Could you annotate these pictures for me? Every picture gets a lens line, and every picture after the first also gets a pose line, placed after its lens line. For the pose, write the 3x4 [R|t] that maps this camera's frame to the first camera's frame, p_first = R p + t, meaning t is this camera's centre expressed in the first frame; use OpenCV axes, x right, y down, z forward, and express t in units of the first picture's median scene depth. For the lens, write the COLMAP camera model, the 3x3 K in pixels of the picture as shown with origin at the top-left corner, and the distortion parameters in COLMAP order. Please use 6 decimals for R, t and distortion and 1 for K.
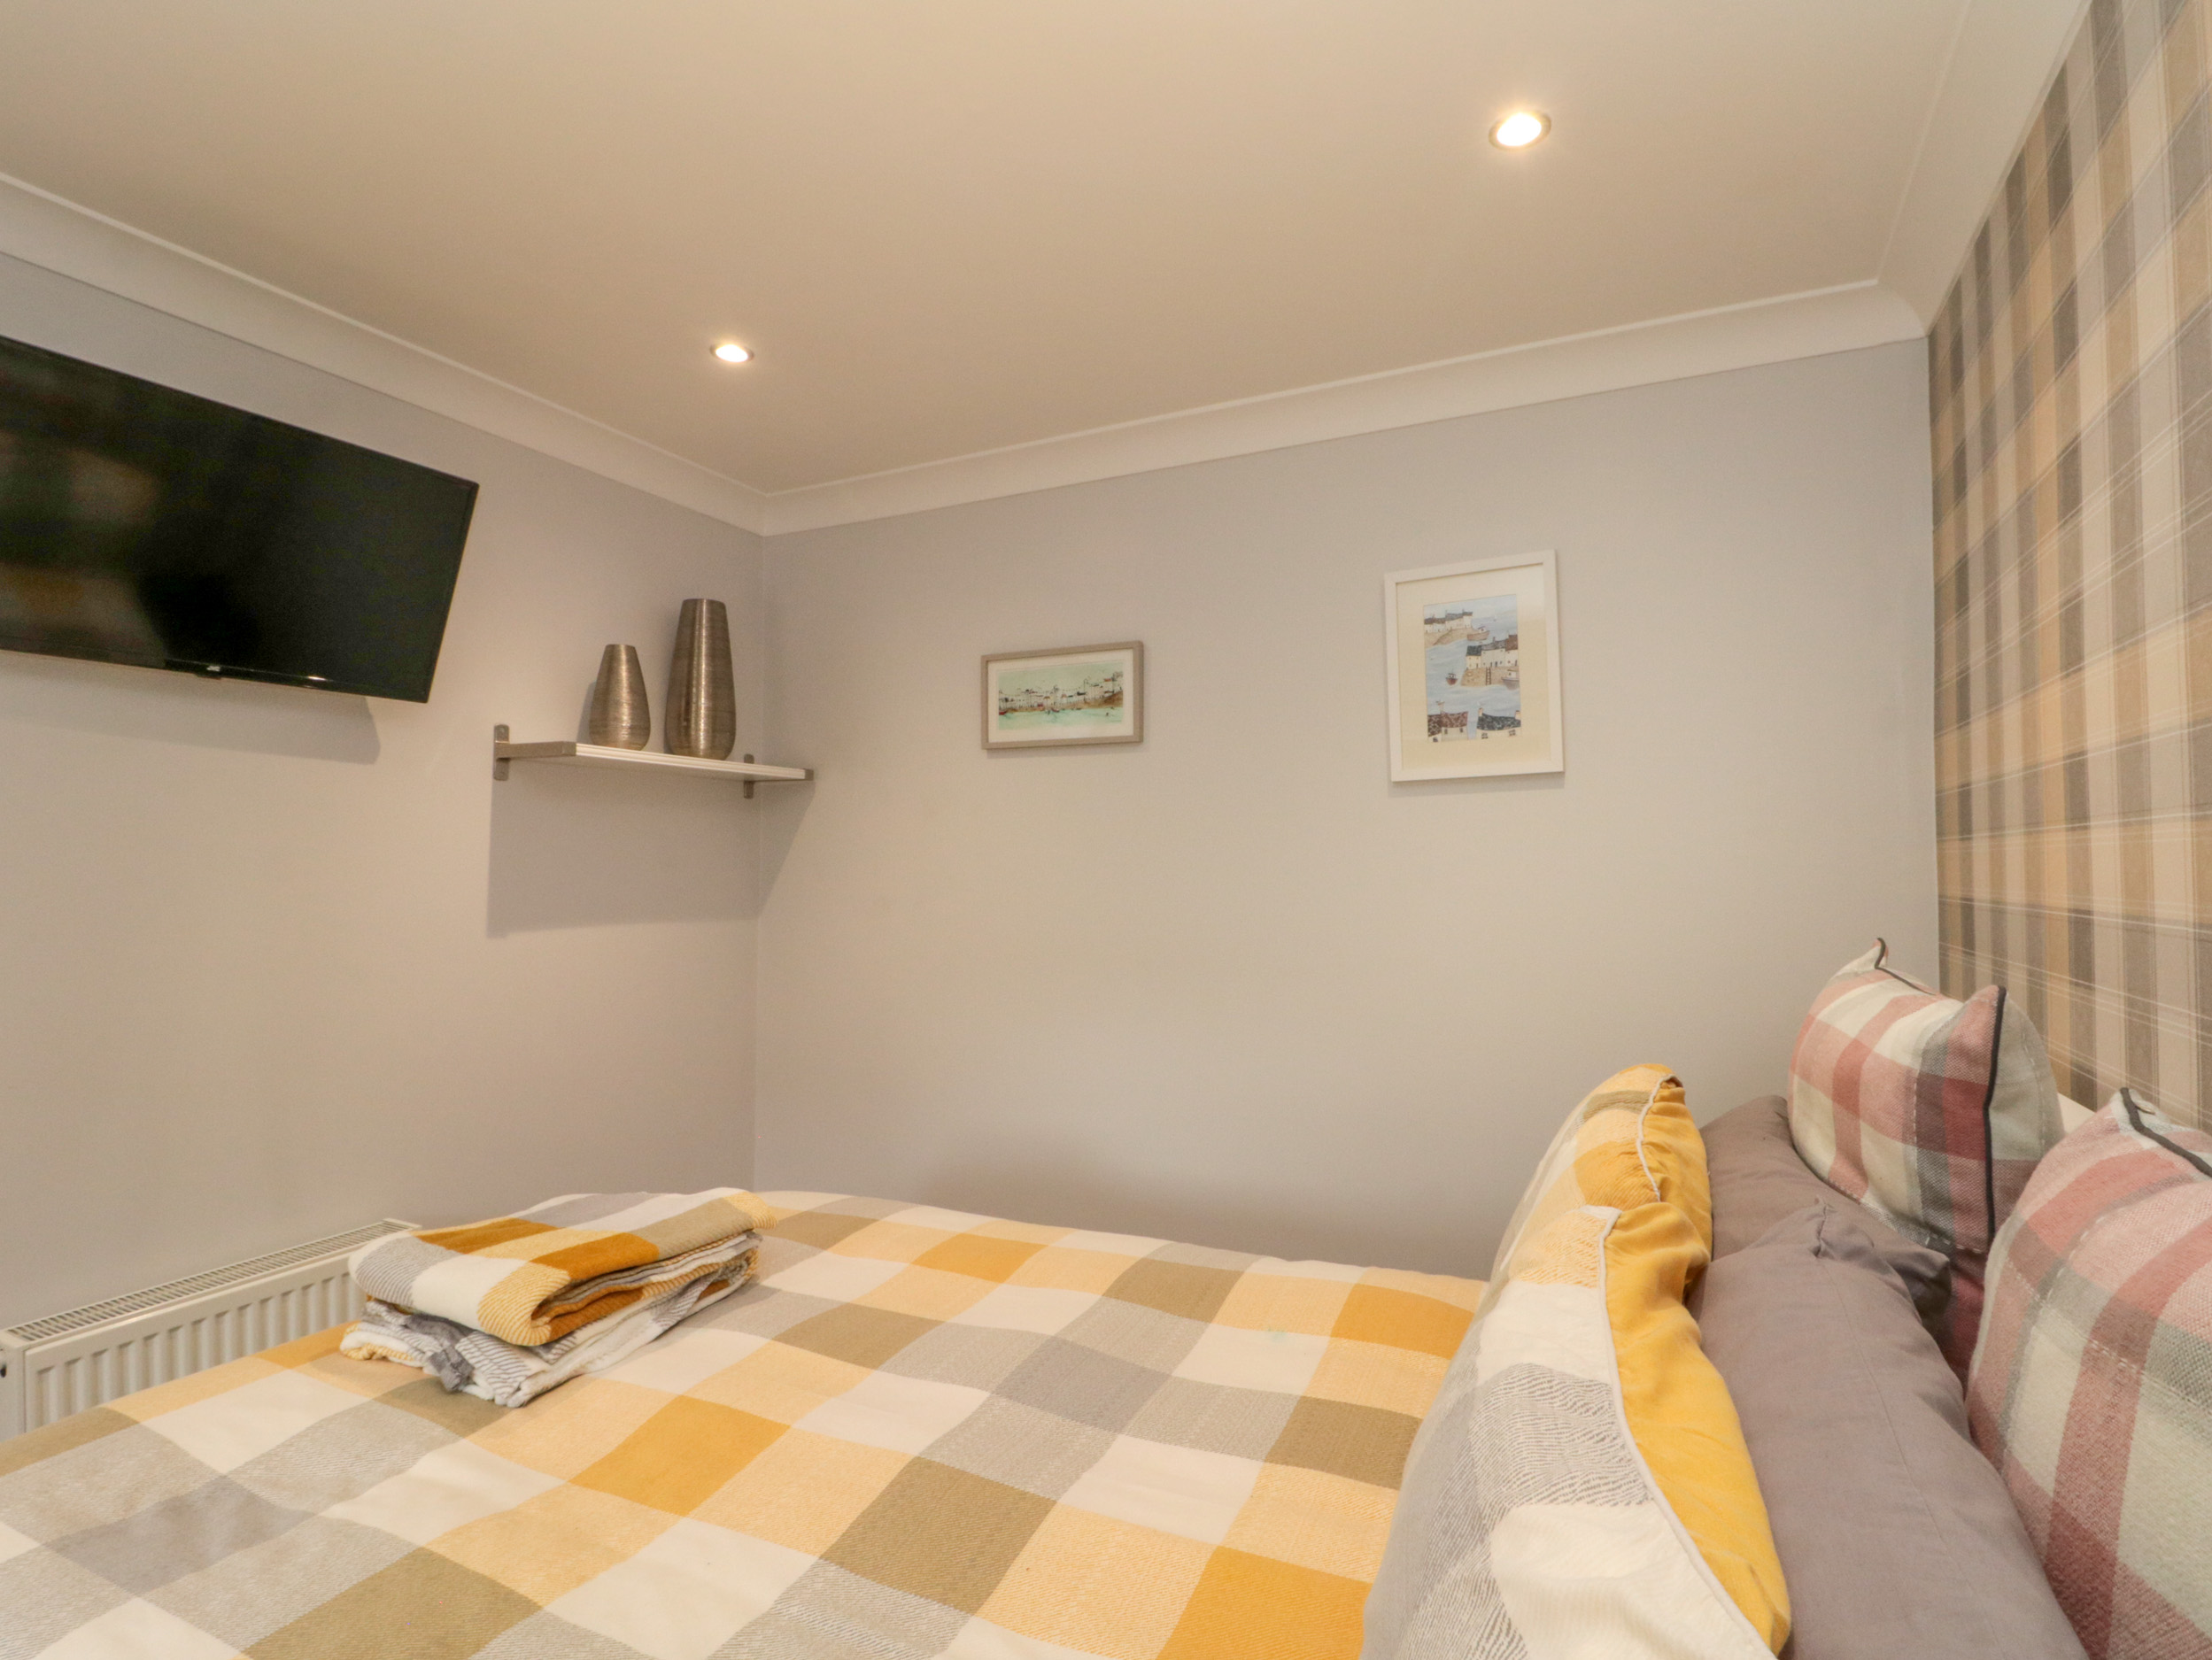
lens RADIAL K [[1120.1, 0, 1105.8], [0, 1120.1, 833.9], [0, 0, 1]] dist [-0.009037, -0.000422]
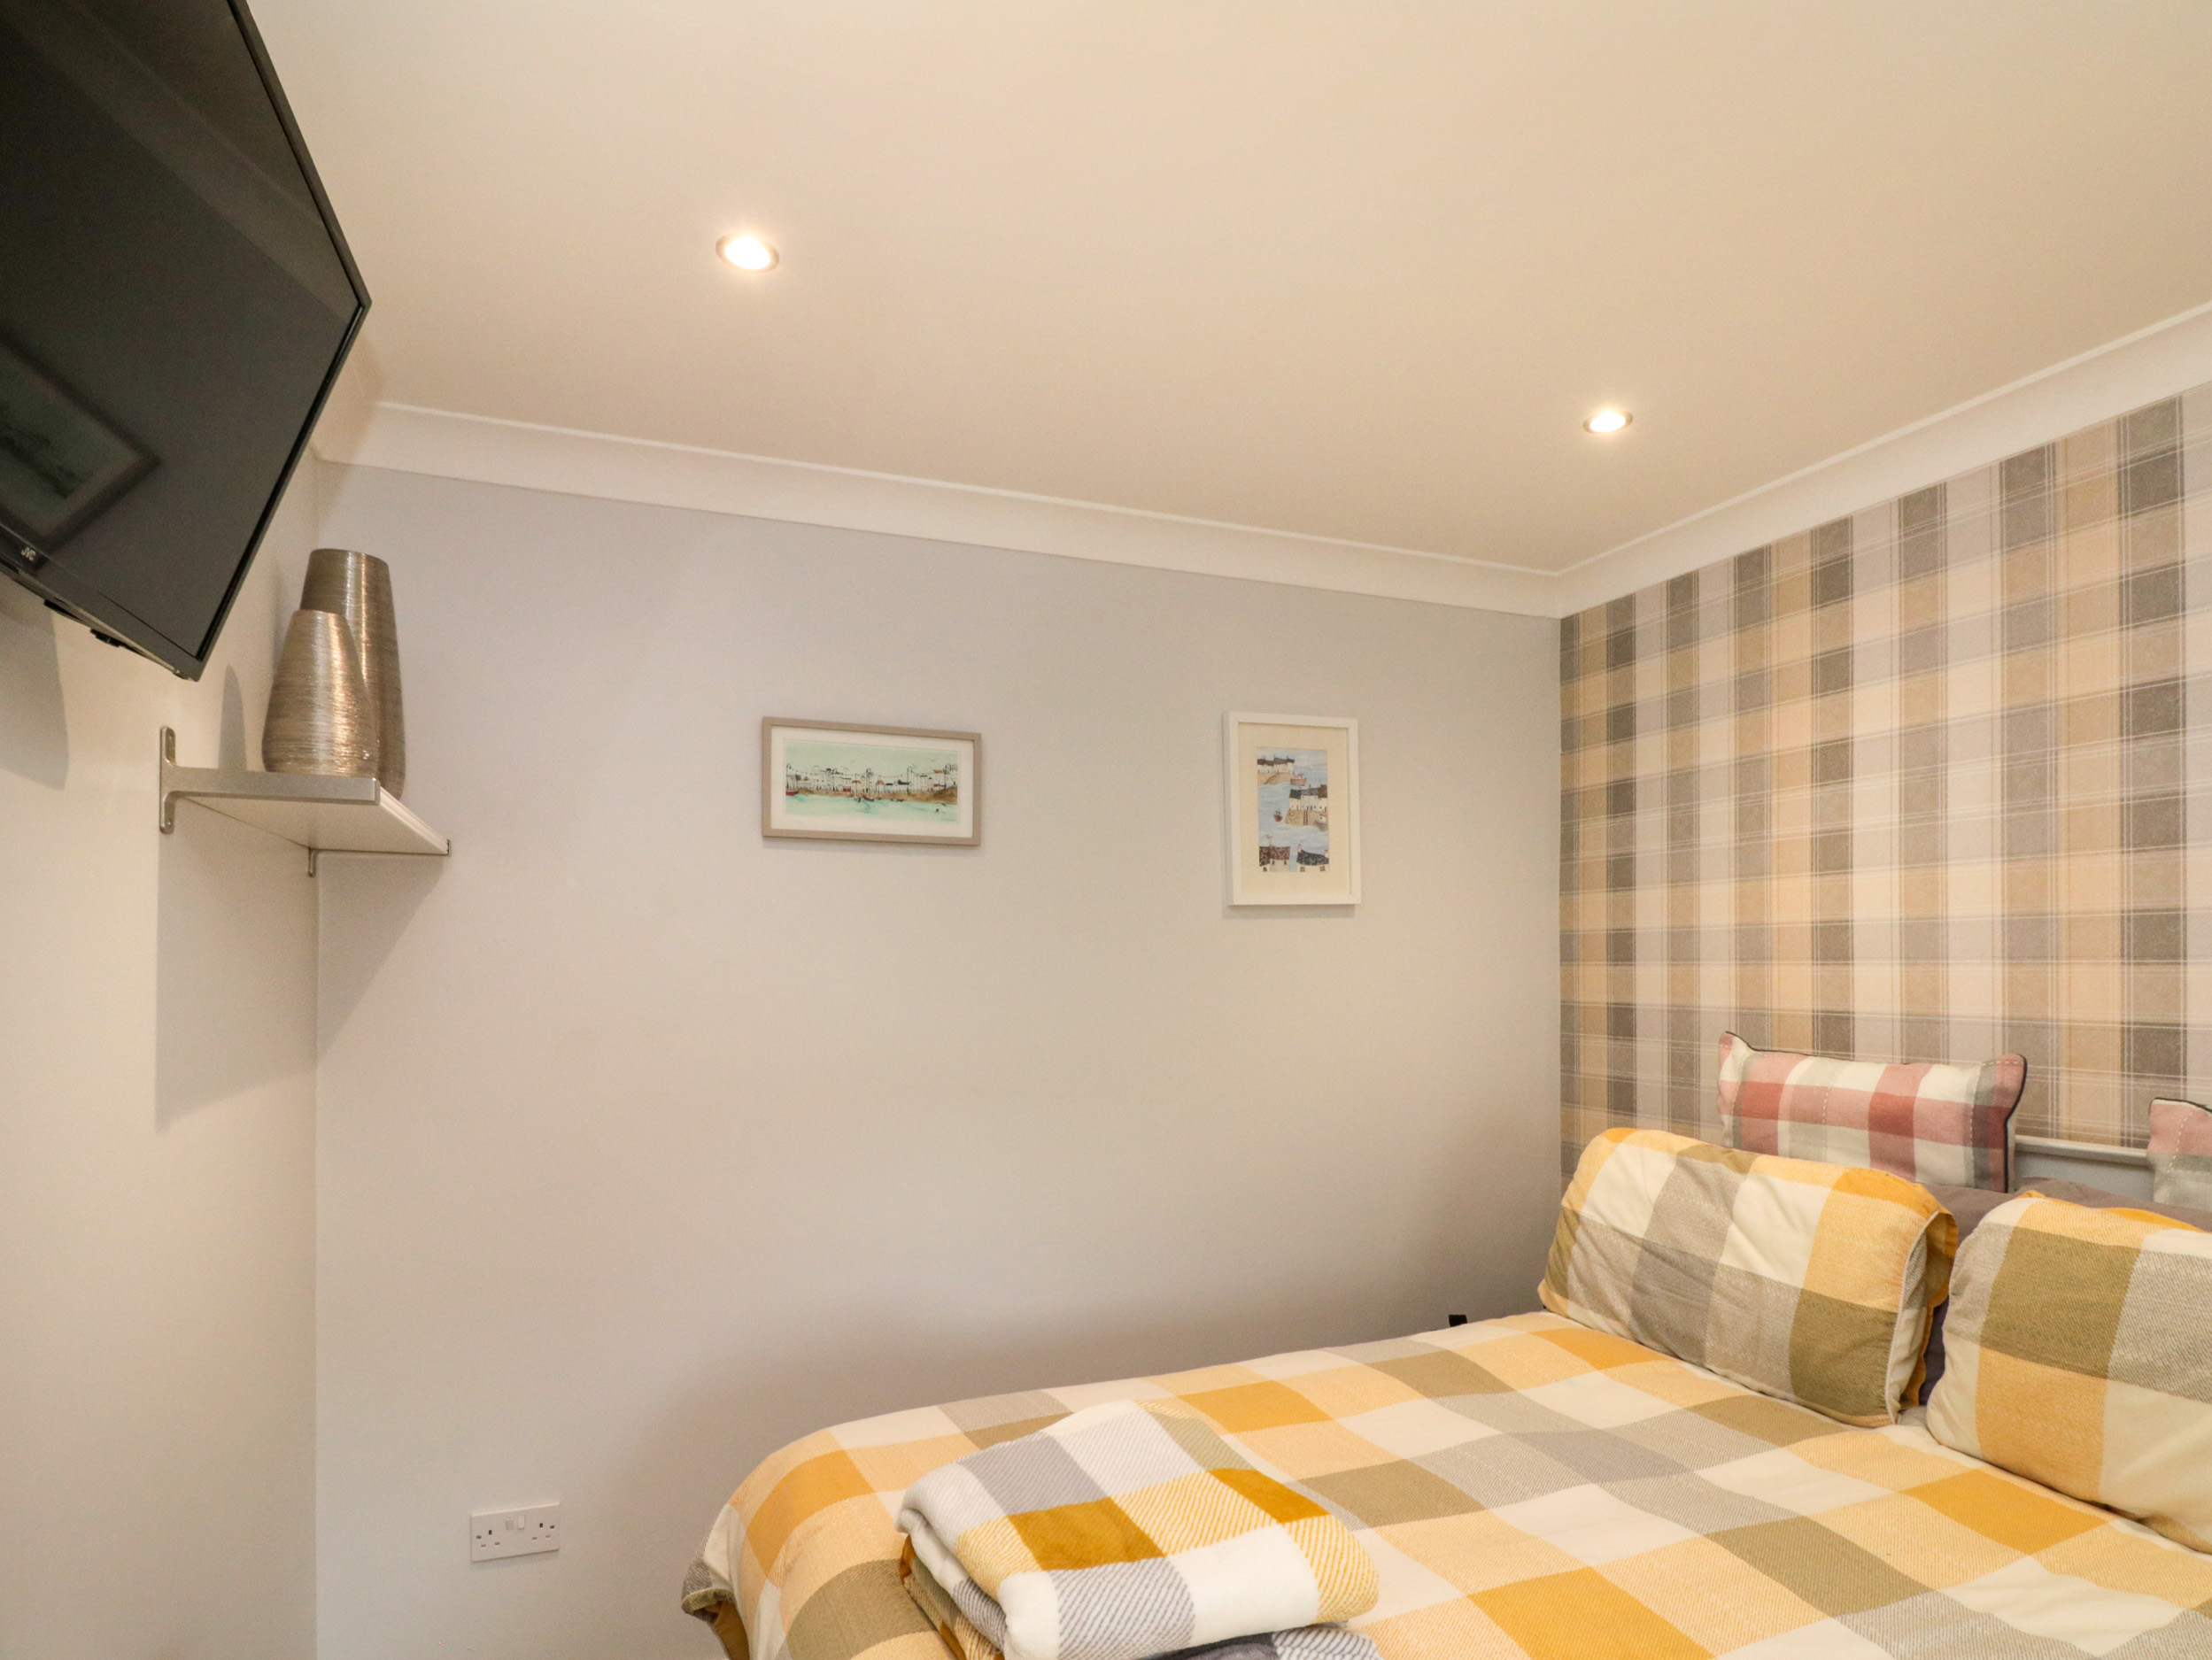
lens RADIAL K [[1182.6, 0, 1101.9], [0, 1182.6, 965.6], [0, 0, 1]] dist [0.004850, -0.014964]
pose [[0.680435, 0.002484, 0.732804, -0.684069], [-0.022217, 0.999604, 0.017241, -0.004978], [-0.732471, -0.028012, 0.680221, 0.315653]]
